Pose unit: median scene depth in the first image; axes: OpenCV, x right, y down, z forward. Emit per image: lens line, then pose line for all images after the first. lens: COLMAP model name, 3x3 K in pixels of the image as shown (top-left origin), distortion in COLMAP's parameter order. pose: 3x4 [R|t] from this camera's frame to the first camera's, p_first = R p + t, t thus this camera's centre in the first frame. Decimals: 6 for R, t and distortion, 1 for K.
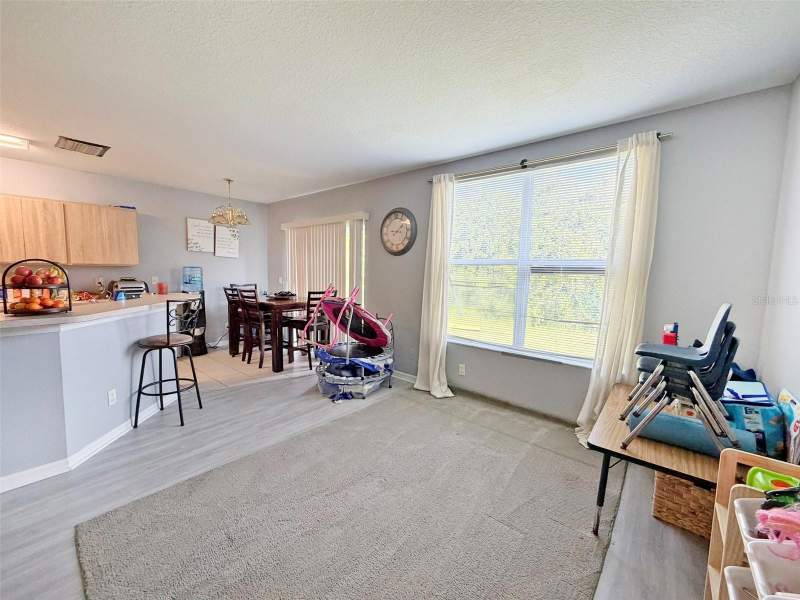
lens RADIAL K [[329.5, 0, 400.0], [0, 329.5, 300.0], [0, 0, 1]] dist [-0.001547, -0.000121]
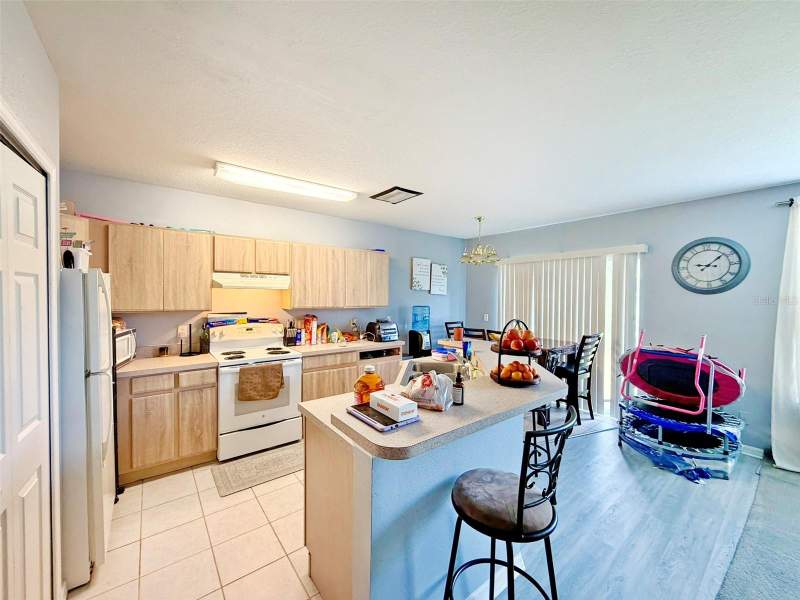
lens RADIAL K [[329.5, 0, 400.0], [0, 329.5, 300.0], [0, 0, 1]] dist [-0.001547, -0.000121]
pose [[0.975590, -0.010230, -0.219360, -0.577943], [-0.007767, 0.996682, -0.081021, -0.047115], [0.219461, 0.080747, 0.972274, 0.027234]]
